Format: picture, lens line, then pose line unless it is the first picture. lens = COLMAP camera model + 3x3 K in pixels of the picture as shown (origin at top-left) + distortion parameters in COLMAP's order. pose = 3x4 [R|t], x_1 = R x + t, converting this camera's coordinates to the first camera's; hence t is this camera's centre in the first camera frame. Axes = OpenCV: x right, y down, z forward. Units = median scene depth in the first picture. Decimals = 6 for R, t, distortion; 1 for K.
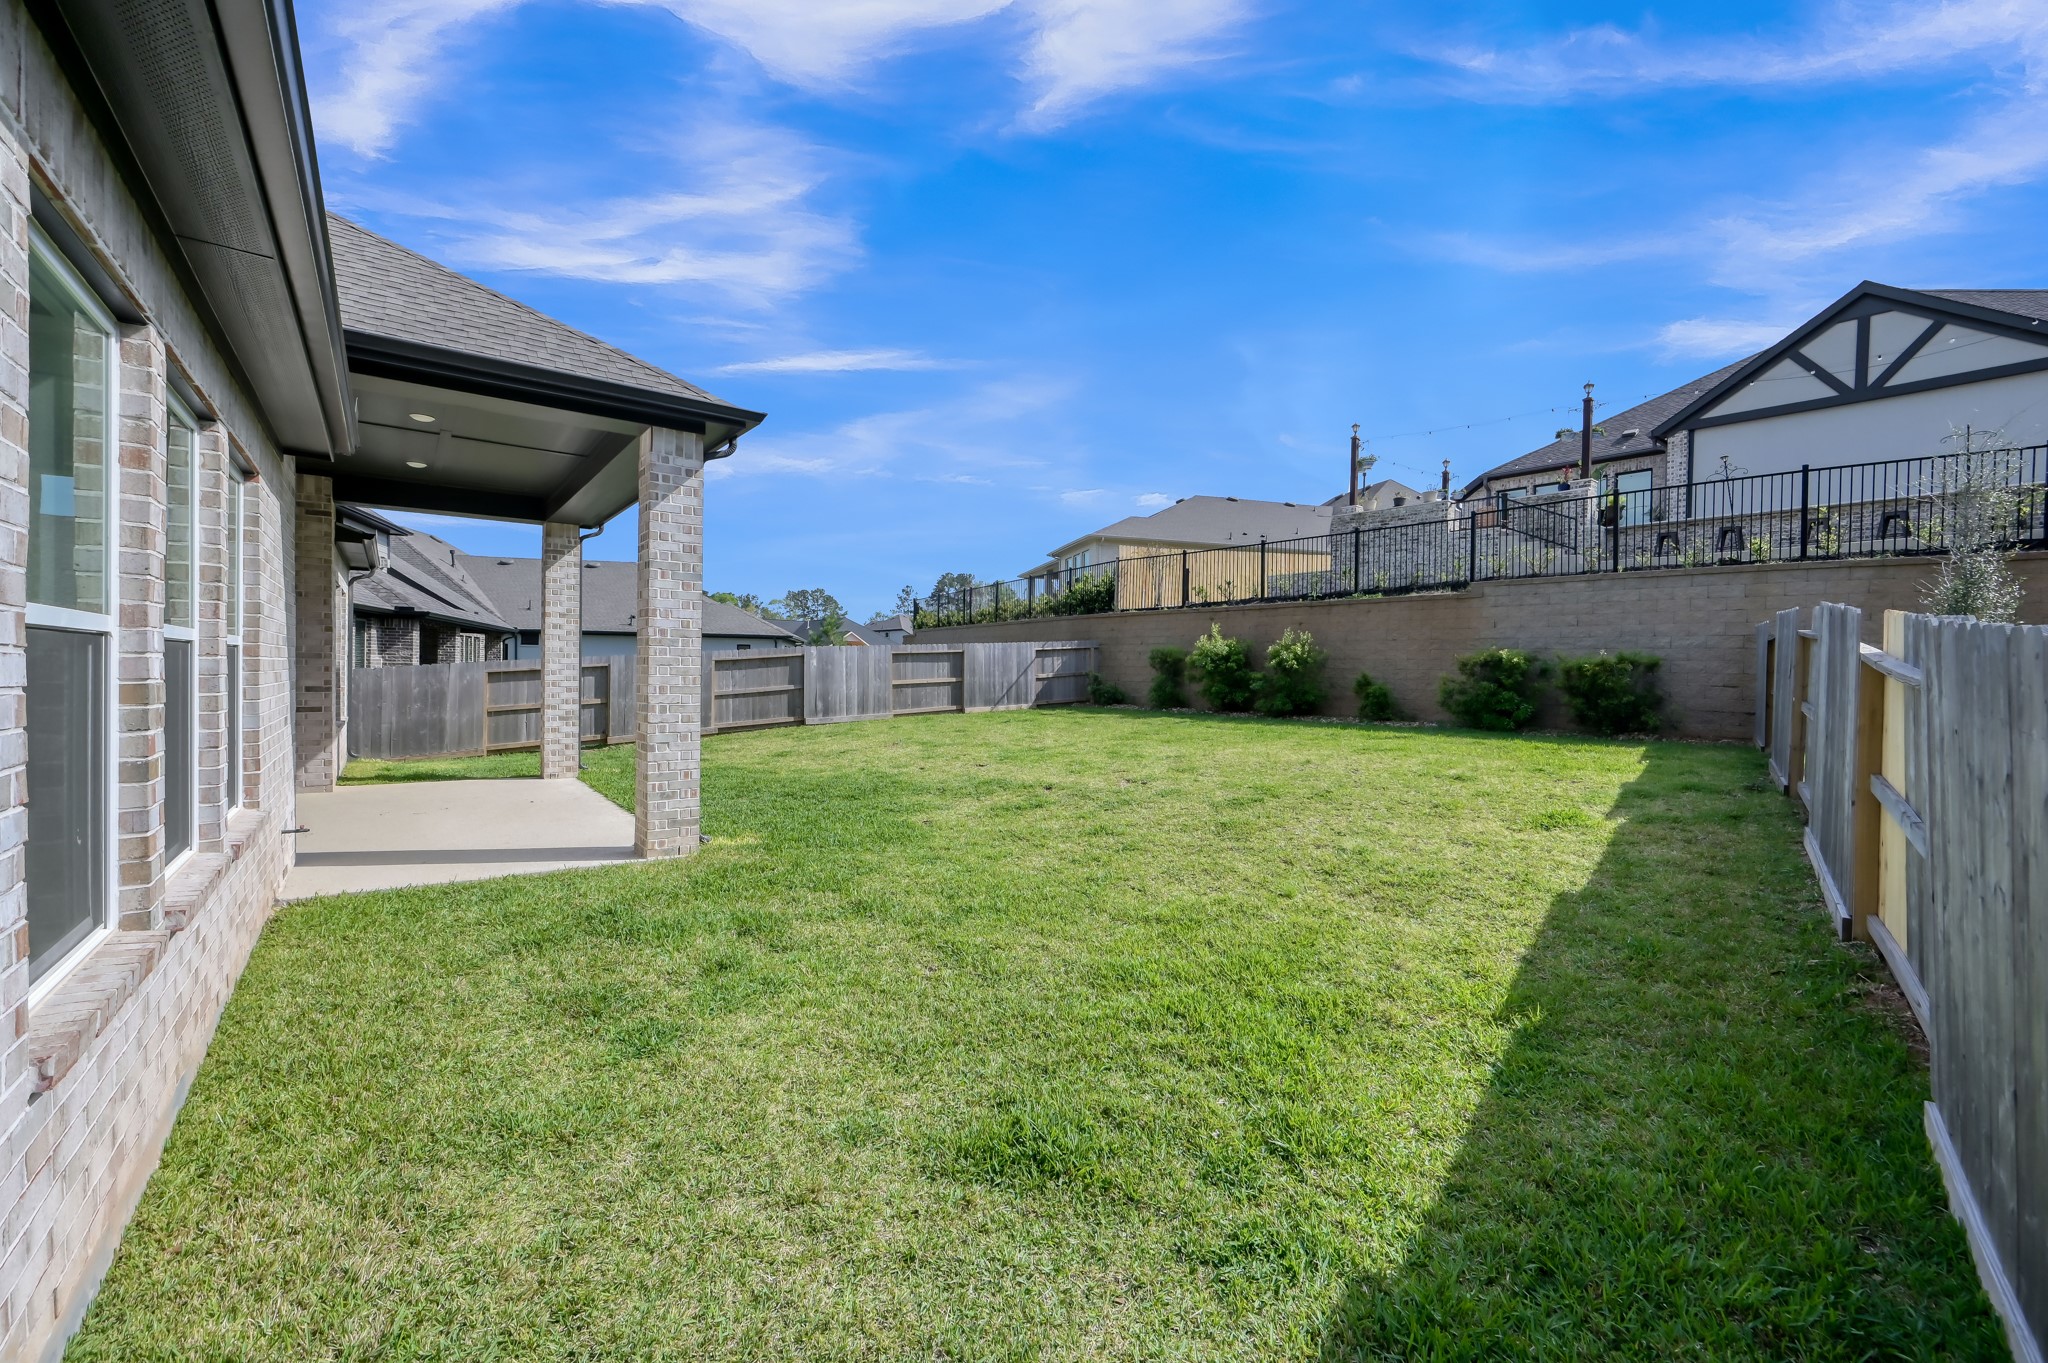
lens RADIAL K [[817.3, 0, 1037.8], [0, 817.3, 665.3], [0, 0, 1]] dist [-0.002022, -0.000167]
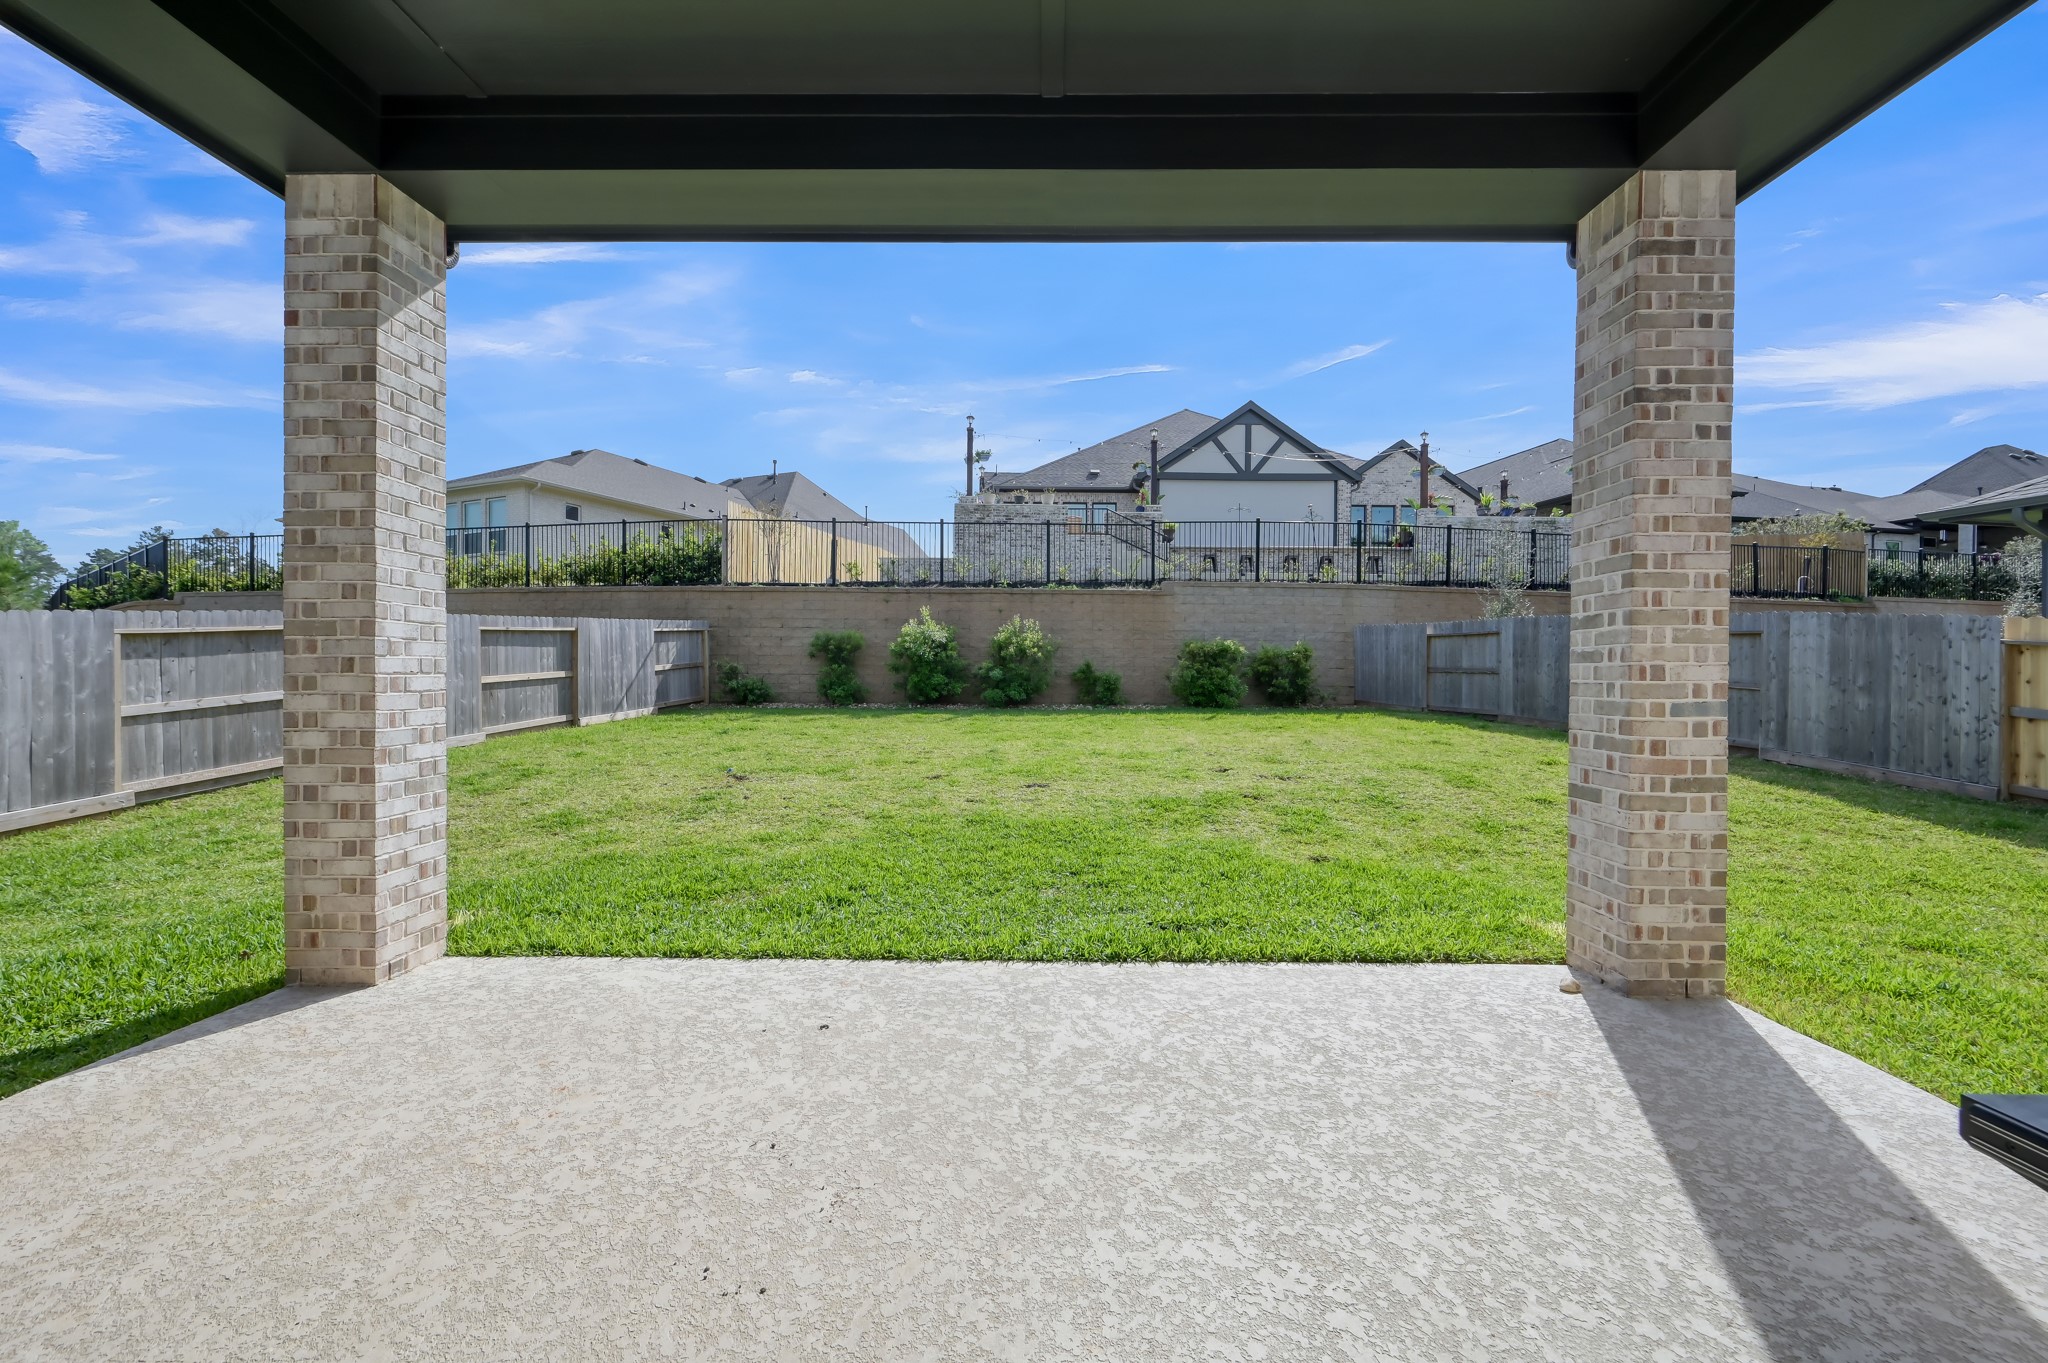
lens RADIAL K [[817.3, 0, 1028.1], [0, 817.3, 675.9], [0, 0, 1]] dist [-0.002022, -0.000167]
pose [[0.623869, -0.015234, 0.781381, -0.385835], [0.001301, 0.999829, 0.018454, 0.007933], [-0.781528, -0.010496, 0.623782, 0.338133]]
